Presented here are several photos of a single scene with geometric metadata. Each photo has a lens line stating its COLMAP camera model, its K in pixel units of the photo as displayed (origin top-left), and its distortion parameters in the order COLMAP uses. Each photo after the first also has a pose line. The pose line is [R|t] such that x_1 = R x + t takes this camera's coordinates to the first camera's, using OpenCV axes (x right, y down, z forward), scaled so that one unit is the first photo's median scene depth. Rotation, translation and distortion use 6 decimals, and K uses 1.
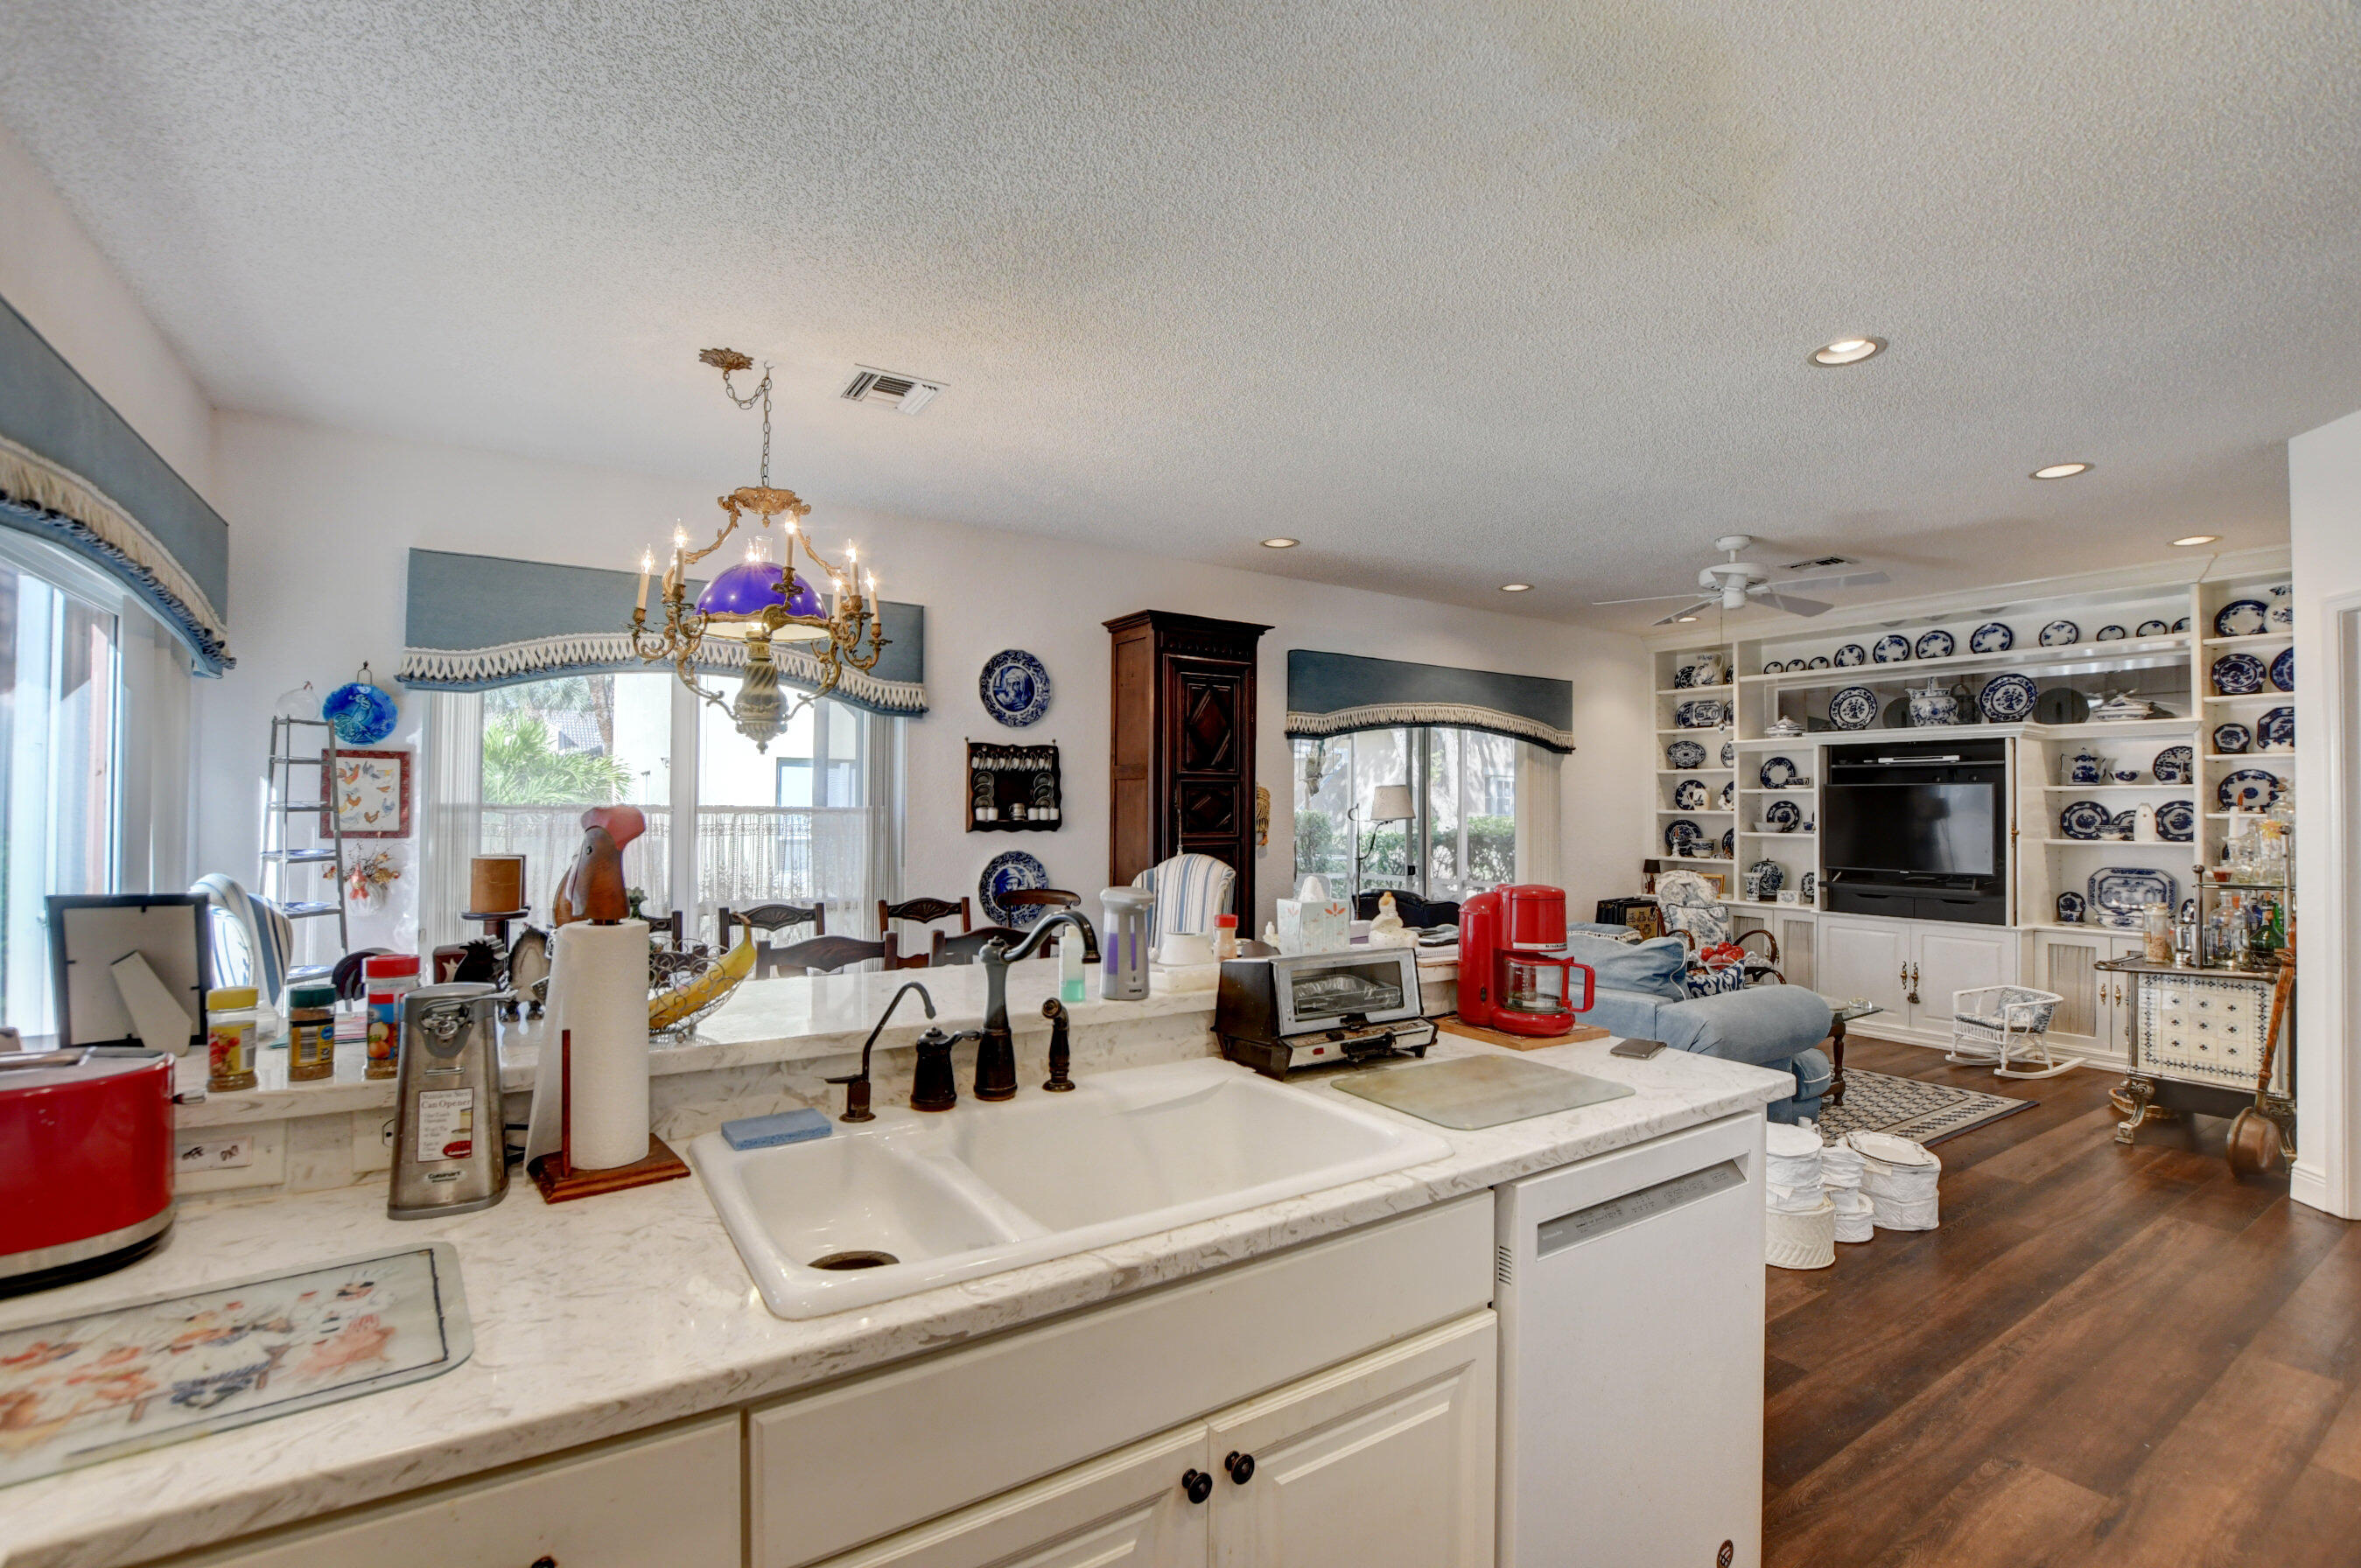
lens RADIAL K [[1039.1, 0, 1170.5], [0, 1039.1, 789.6], [0, 0, 1]] dist [-0.031894, 0.003944]
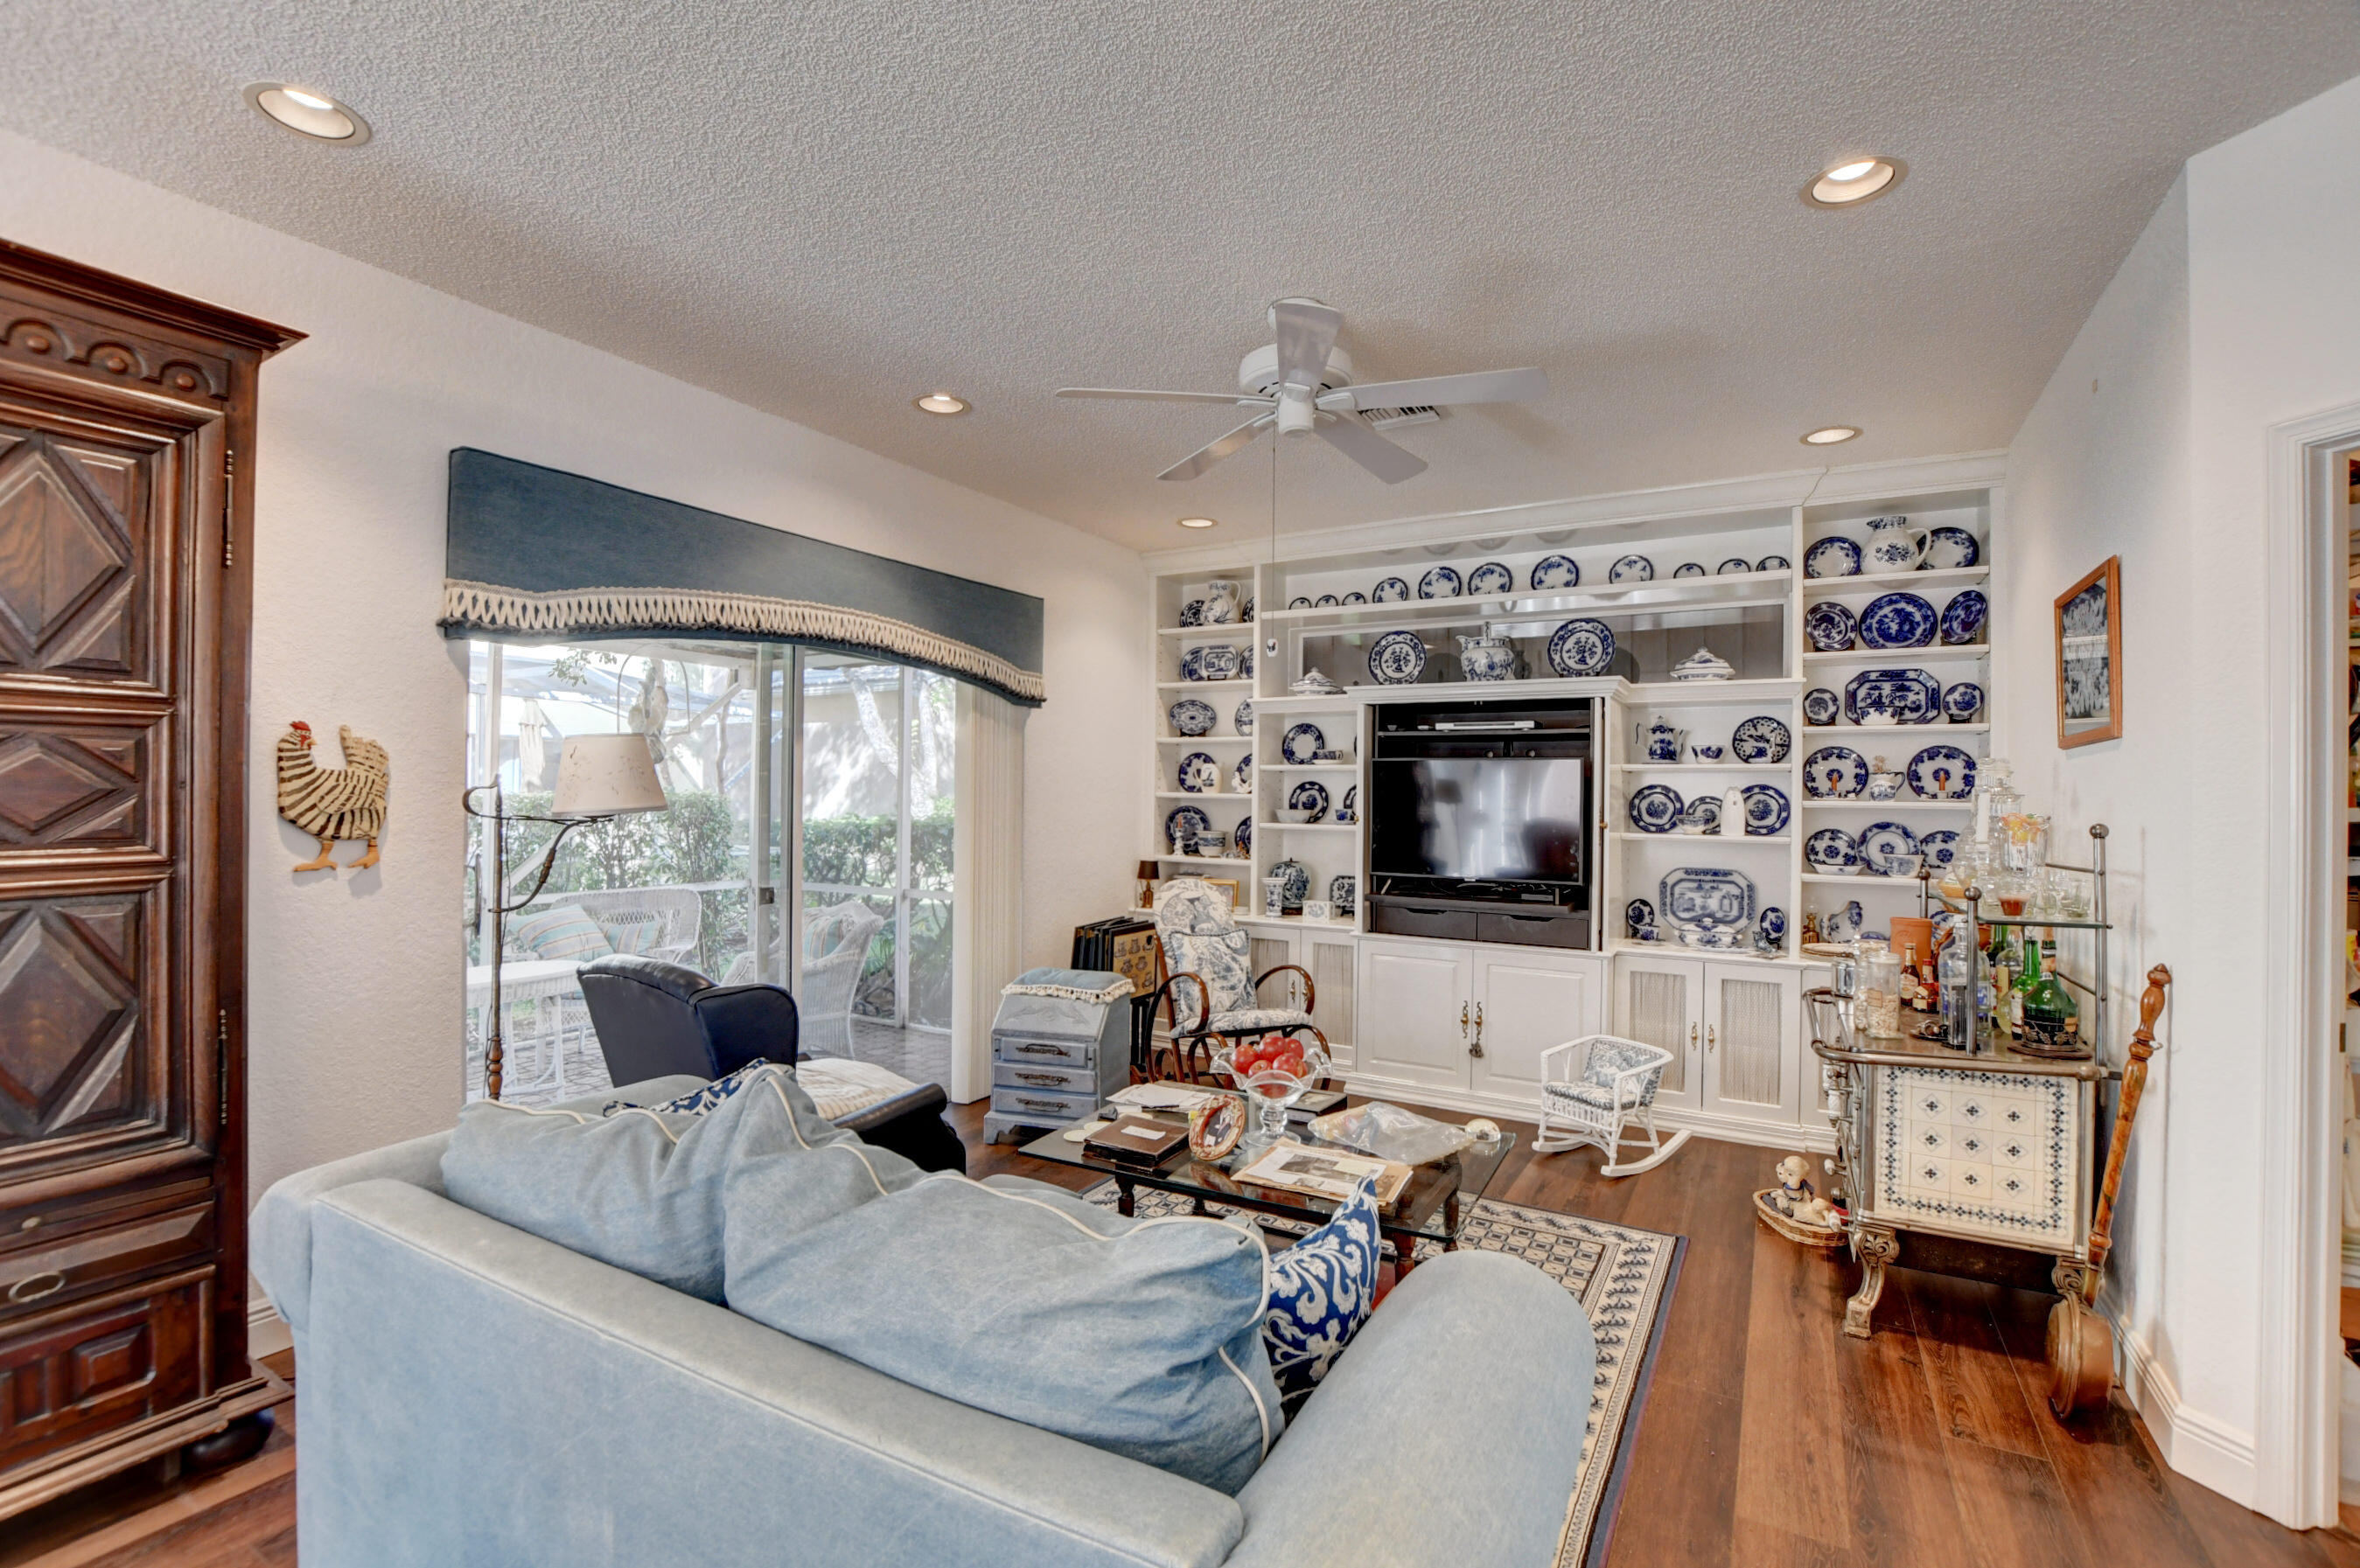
lens RADIAL K [[1038.6, 0, 1170.0], [0, 1038.6, 789.6], [0, 0, 1]] dist [-0.031894, 0.003944]
pose [[0.895807, 0.004926, 0.444415, 0.197089], [-0.013442, 0.999781, 0.016012, 0.007645], [-0.444239, -0.020317, 0.895678, 0.432397]]
